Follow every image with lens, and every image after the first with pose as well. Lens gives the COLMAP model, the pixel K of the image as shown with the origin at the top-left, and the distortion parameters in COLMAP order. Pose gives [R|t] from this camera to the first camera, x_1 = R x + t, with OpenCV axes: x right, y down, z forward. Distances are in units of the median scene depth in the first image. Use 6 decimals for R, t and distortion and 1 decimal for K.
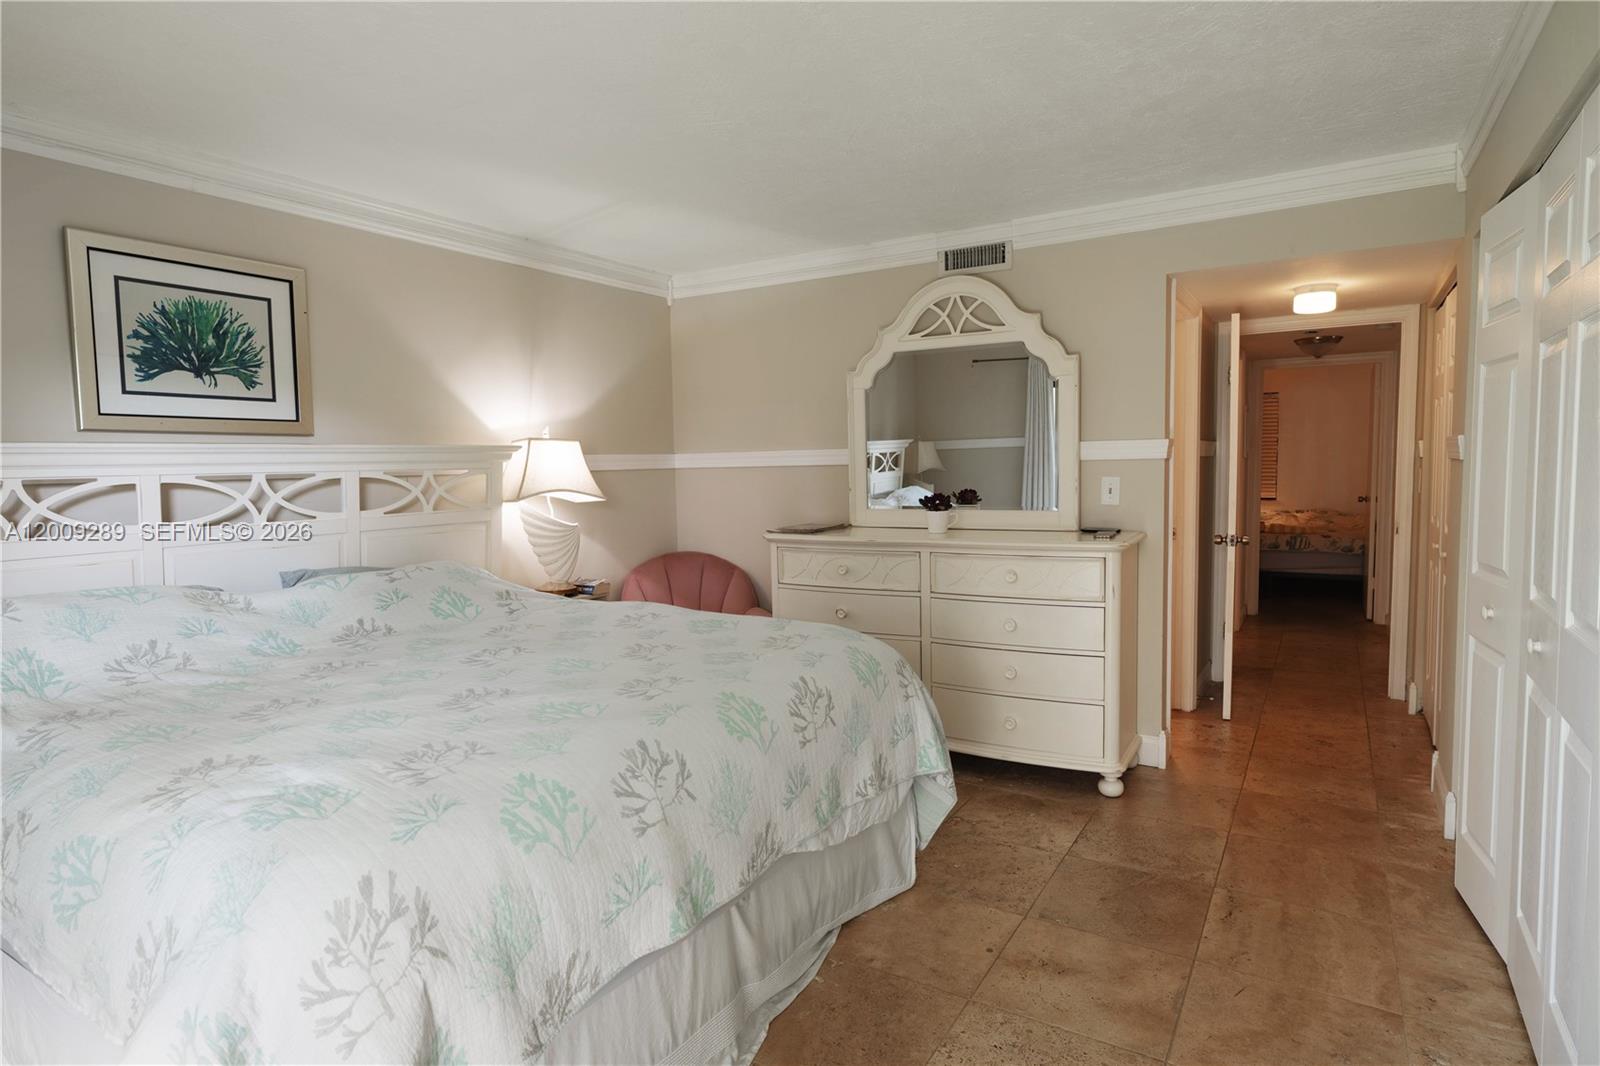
lens RADIAL K [[879.7, 0, 798.9], [0, 879.7, 521.5], [0, 0, 1]] dist [0.003019, 0.000732]
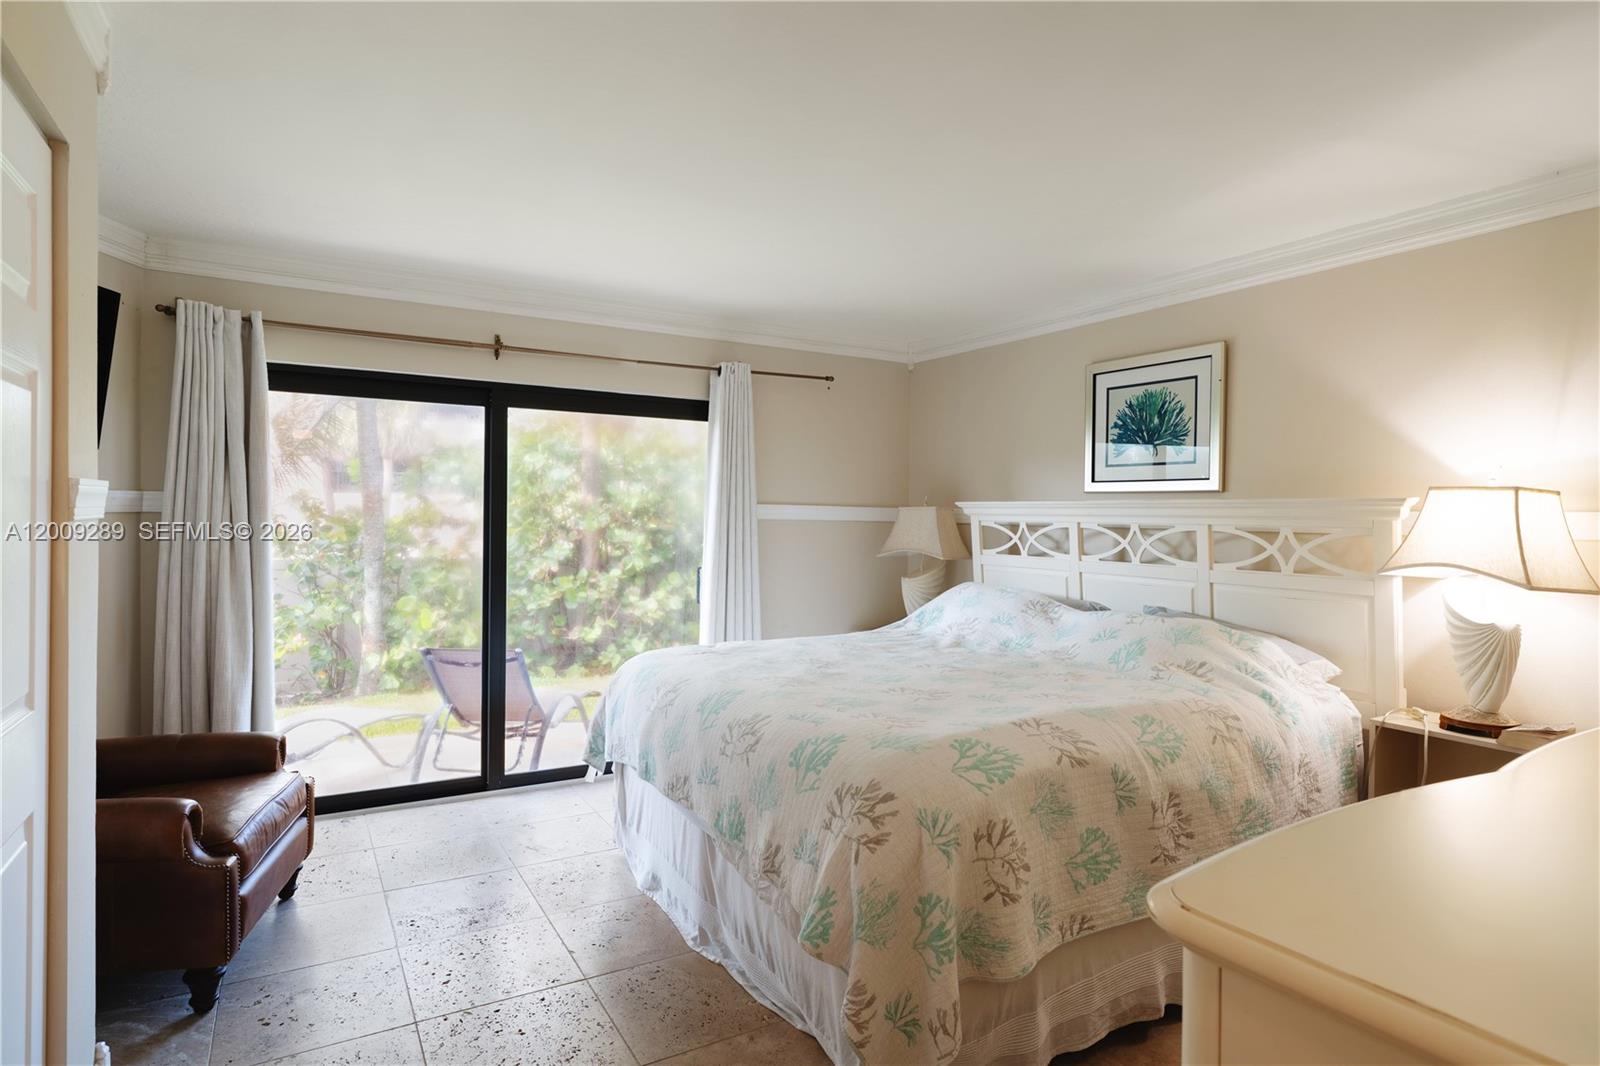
lens RADIAL K [[879.7, 0, 797.7], [0, 879.7, 527.9], [0, 0, 1]] dist [0.003019, 0.000732]
pose [[-0.482080, 0.021372, -0.875867, 0.708976], [-0.068658, 0.995706, 0.062086, -0.092845], [0.873433, 0.090066, -0.478543, 1.169247]]
